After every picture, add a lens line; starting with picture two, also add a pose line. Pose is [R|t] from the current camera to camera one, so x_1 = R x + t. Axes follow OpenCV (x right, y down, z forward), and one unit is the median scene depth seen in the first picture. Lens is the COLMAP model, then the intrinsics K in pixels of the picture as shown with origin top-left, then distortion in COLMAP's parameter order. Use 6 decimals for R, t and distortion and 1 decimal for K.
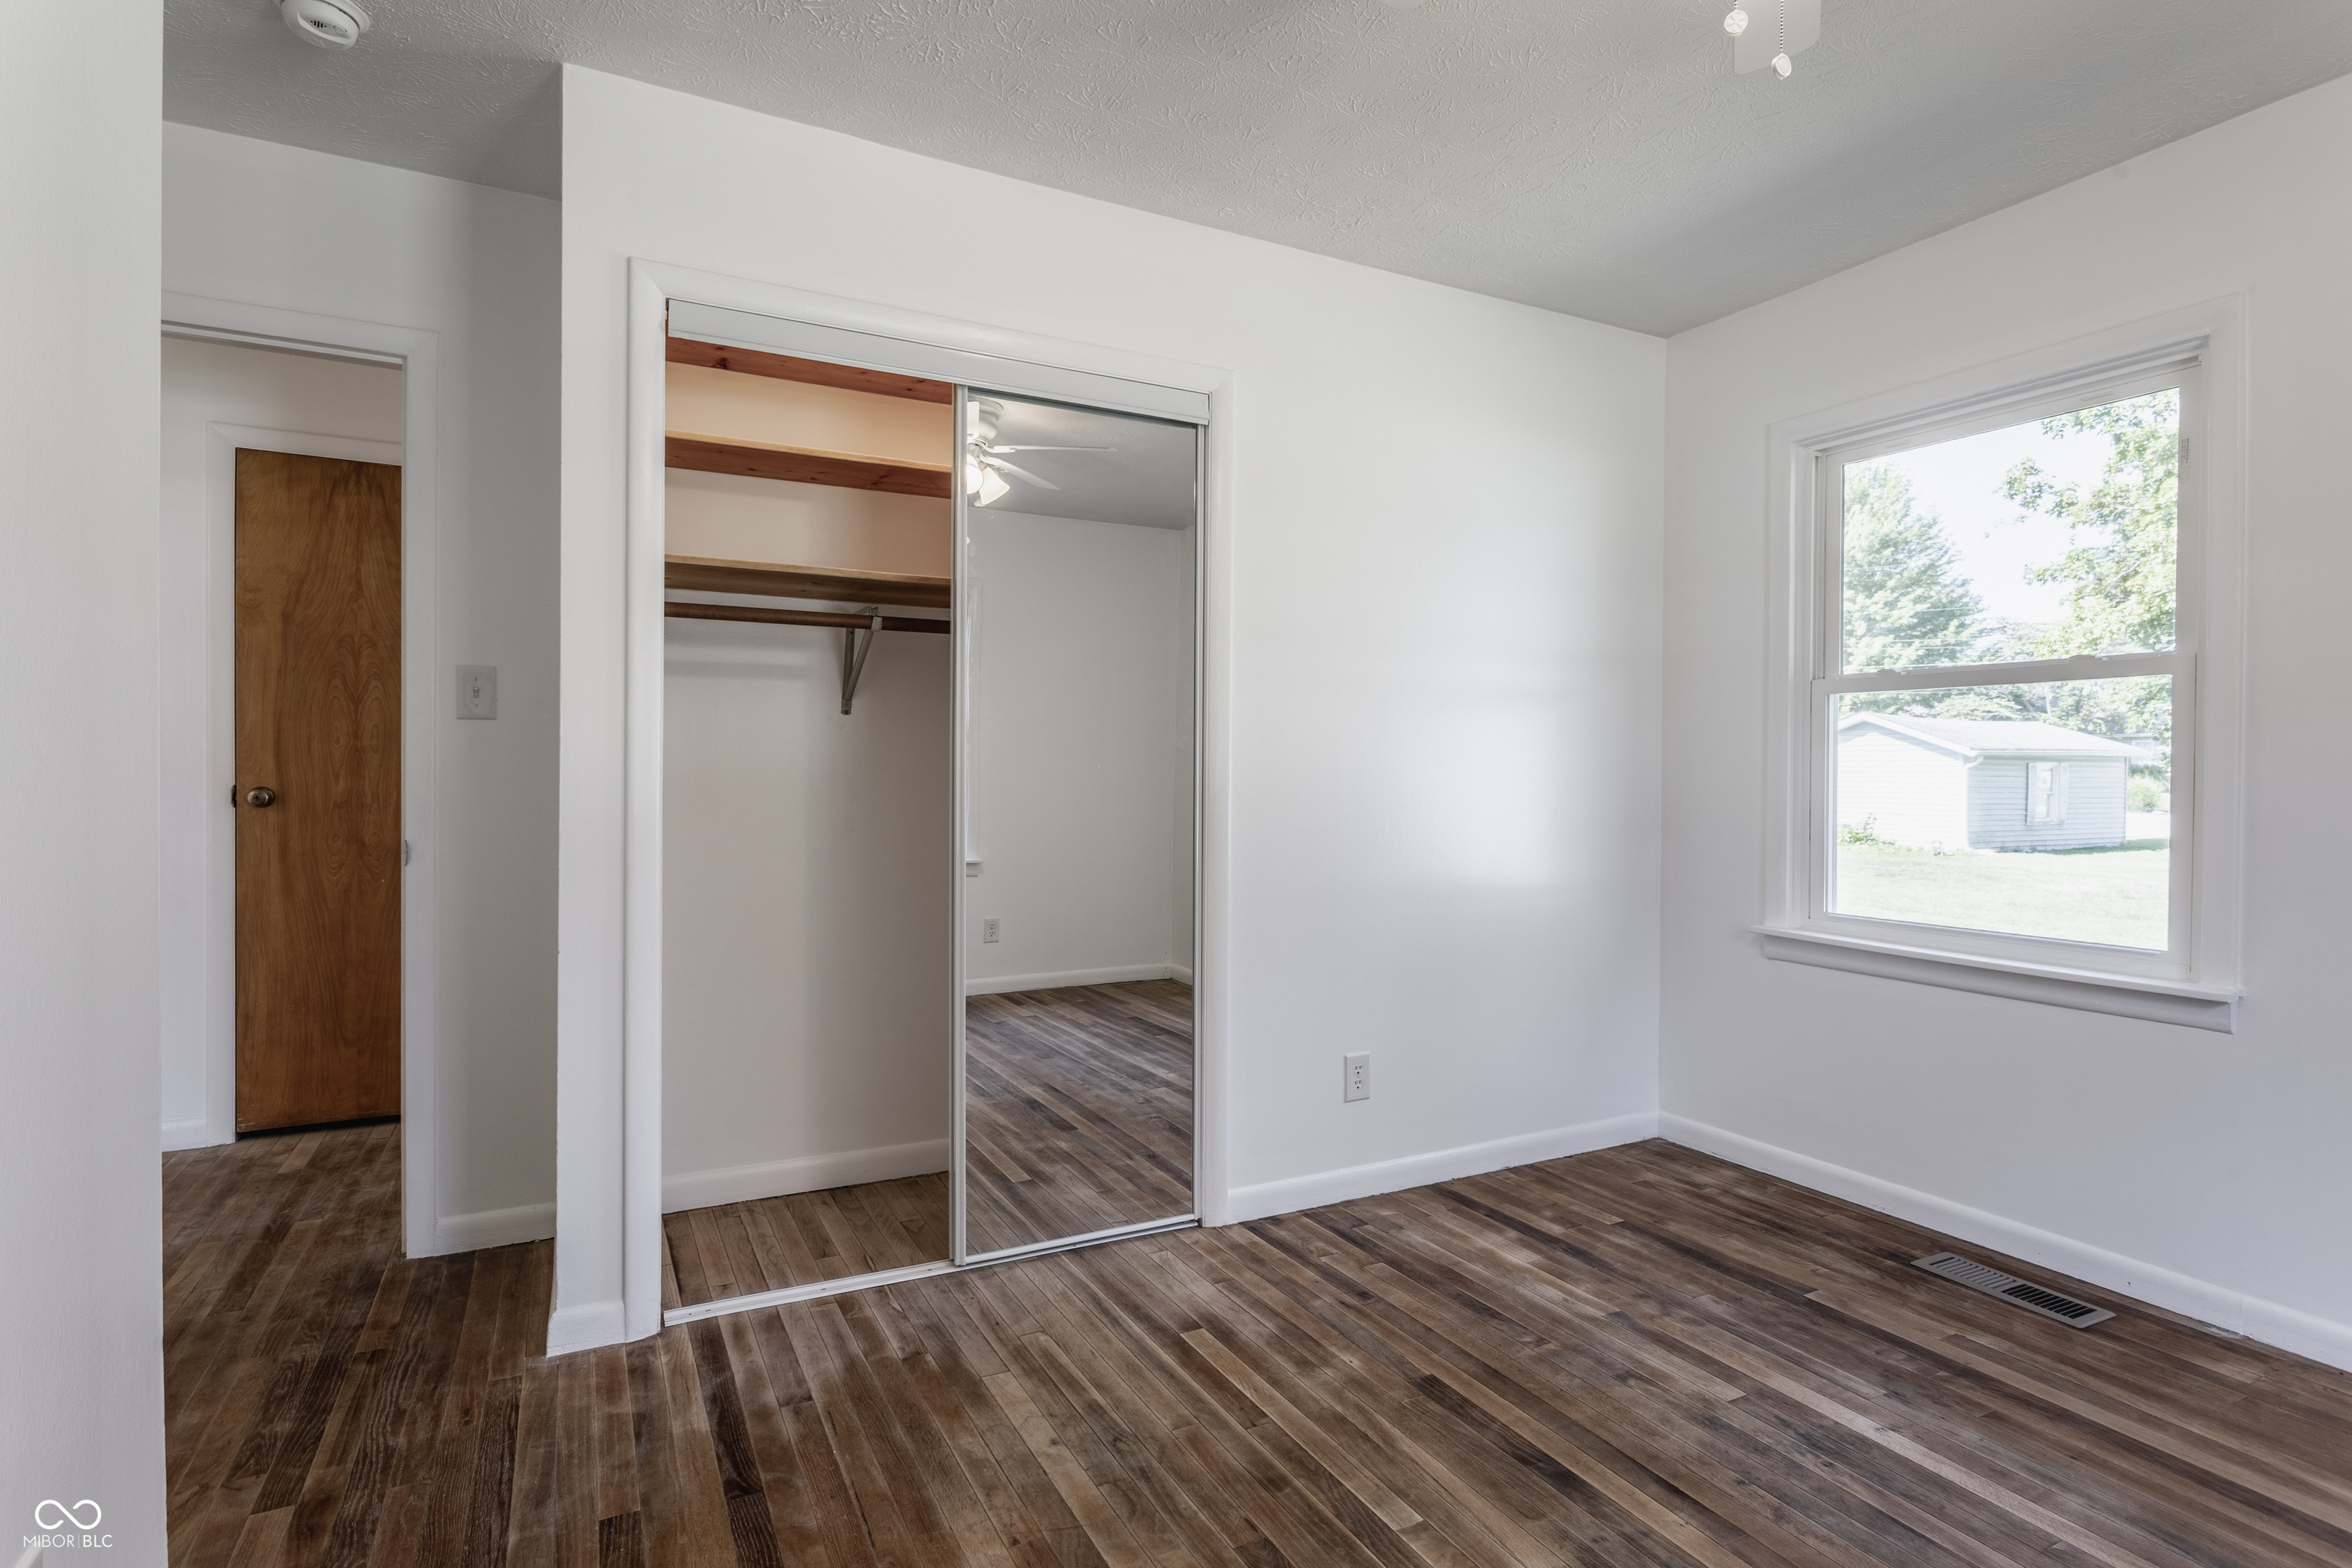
lens RADIAL K [[1199.7, 0, 1194.1], [0, 1199.7, 778.9], [0, 0, 1]] dist [0.002637, 0.001184]
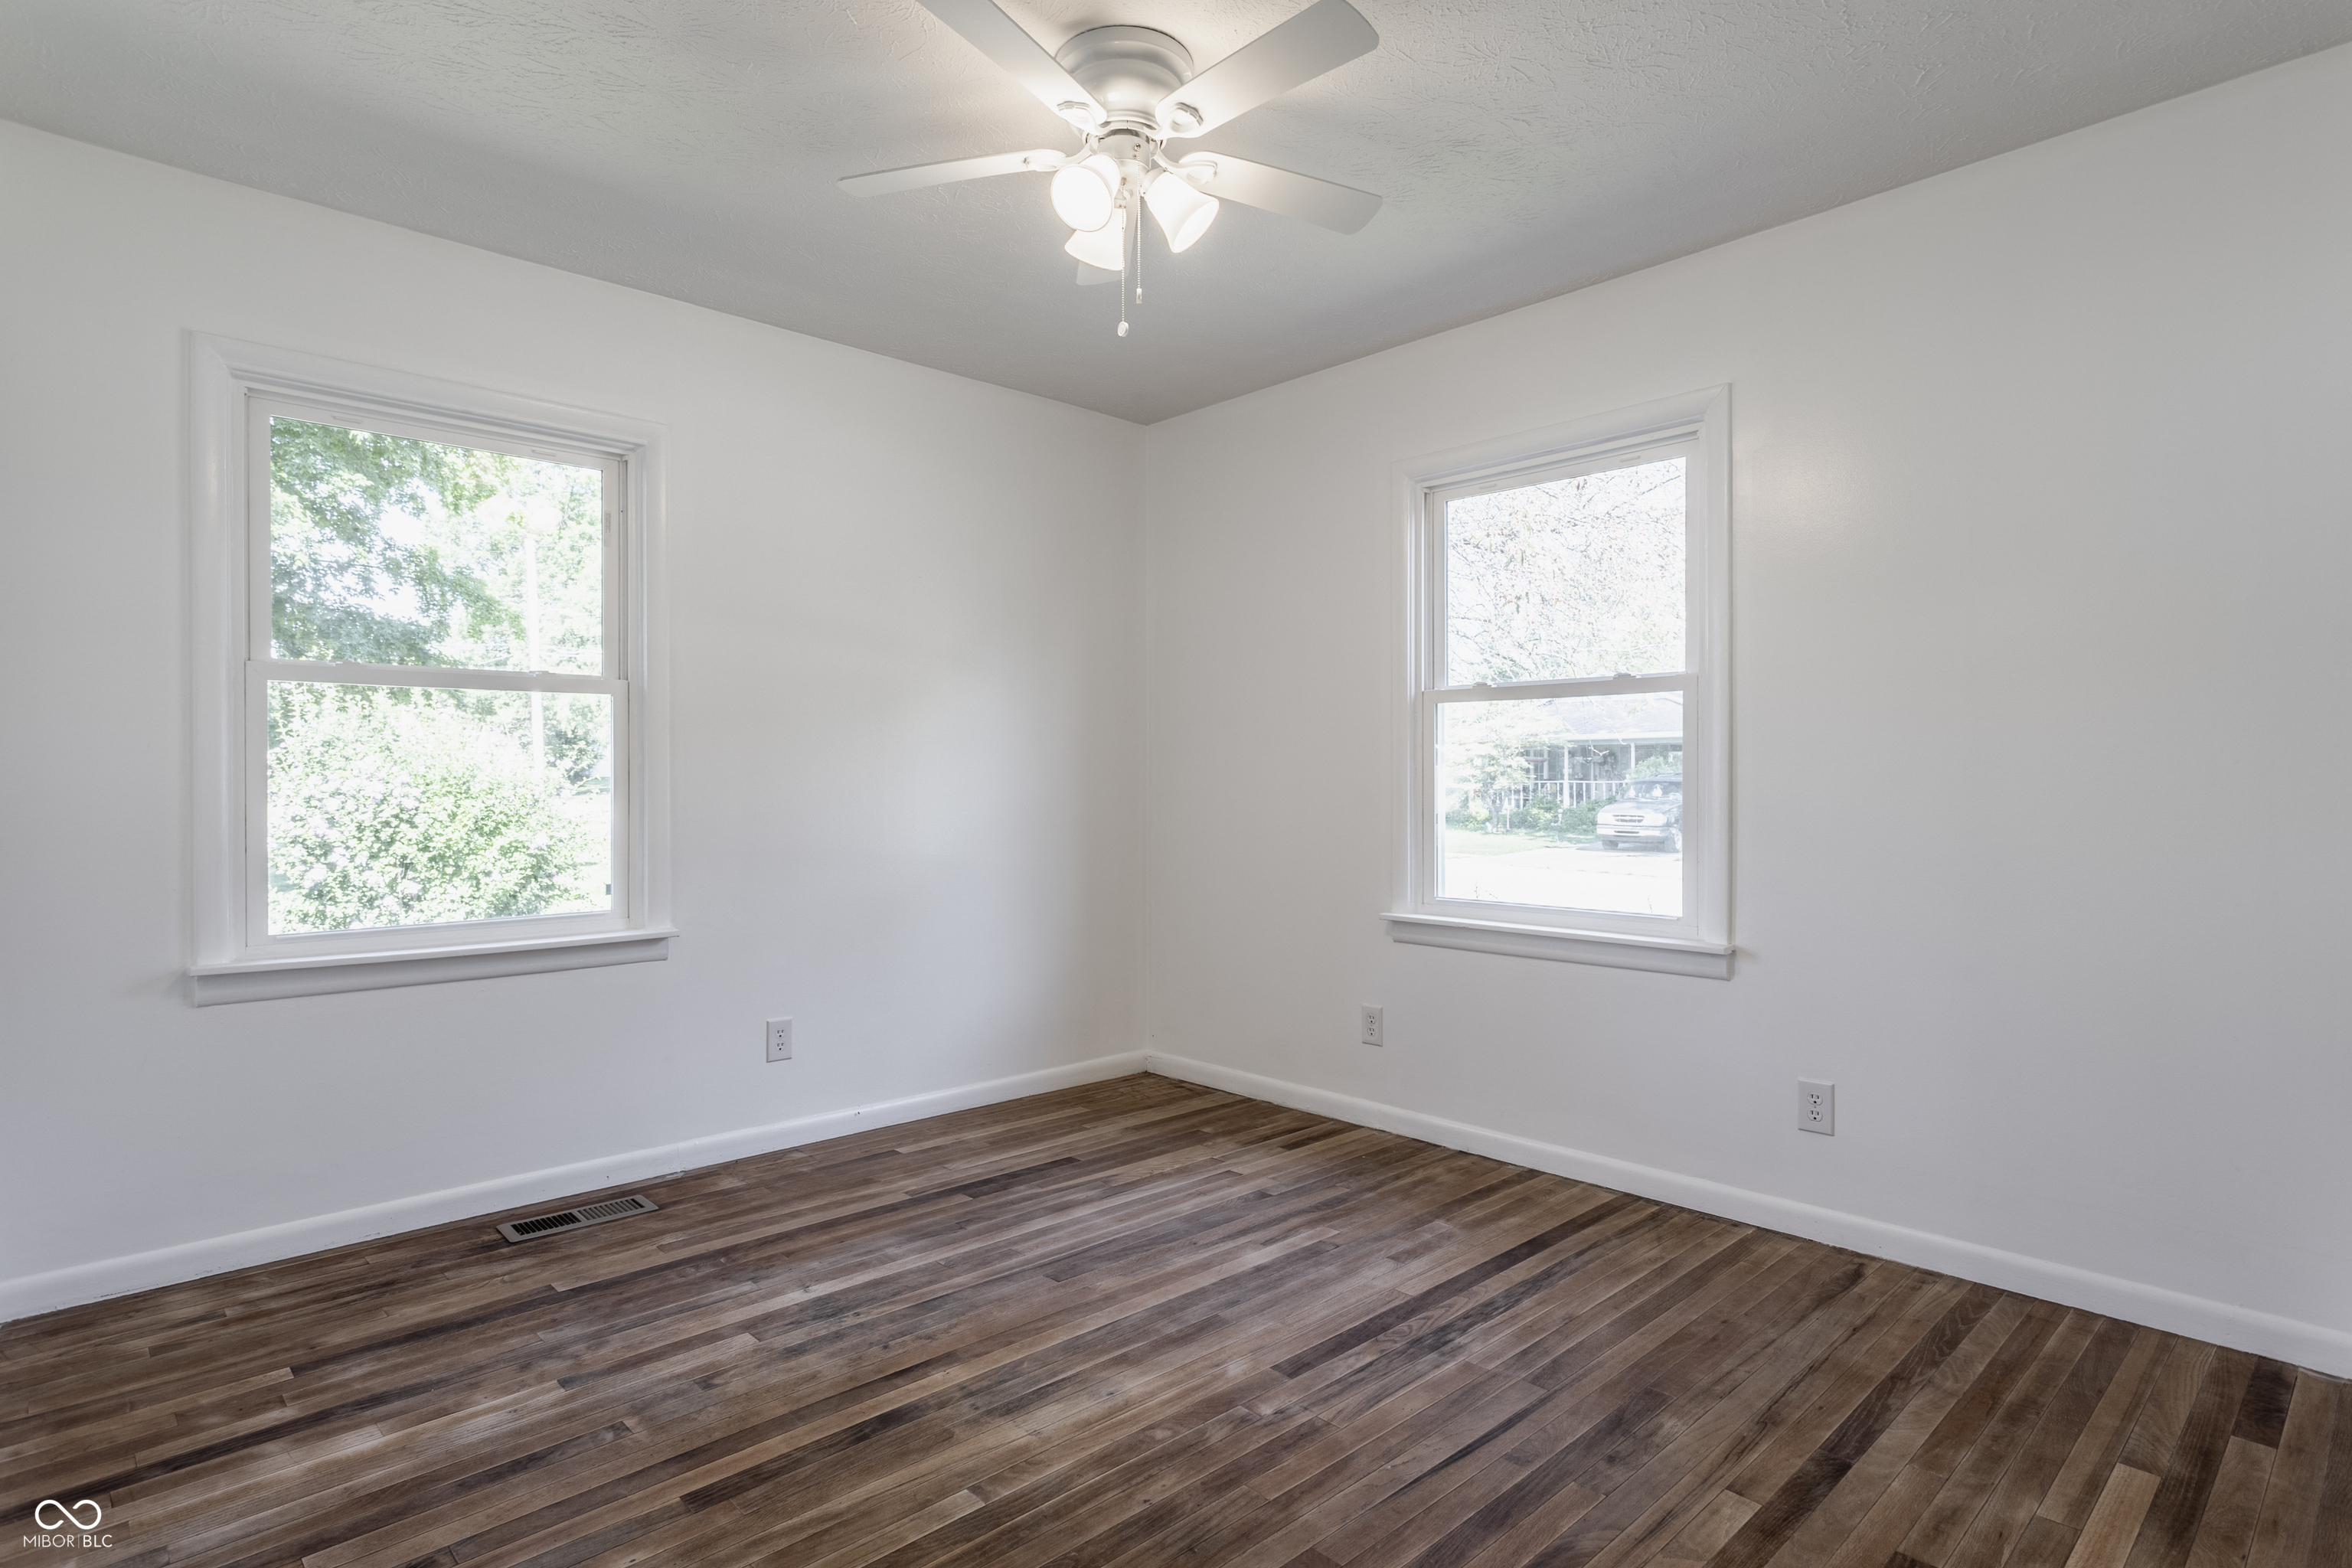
lens RADIAL K [[1199.7, 0, 1194.1], [0, 1199.7, 778.9], [0, 0, 1]] dist [0.002637, 0.001184]
pose [[-0.283897, -0.007322, 0.958827, -0.631924], [0.002963, 0.999959, 0.008513, -0.006404], [-0.958850, 0.005258, -0.283864, 0.809271]]
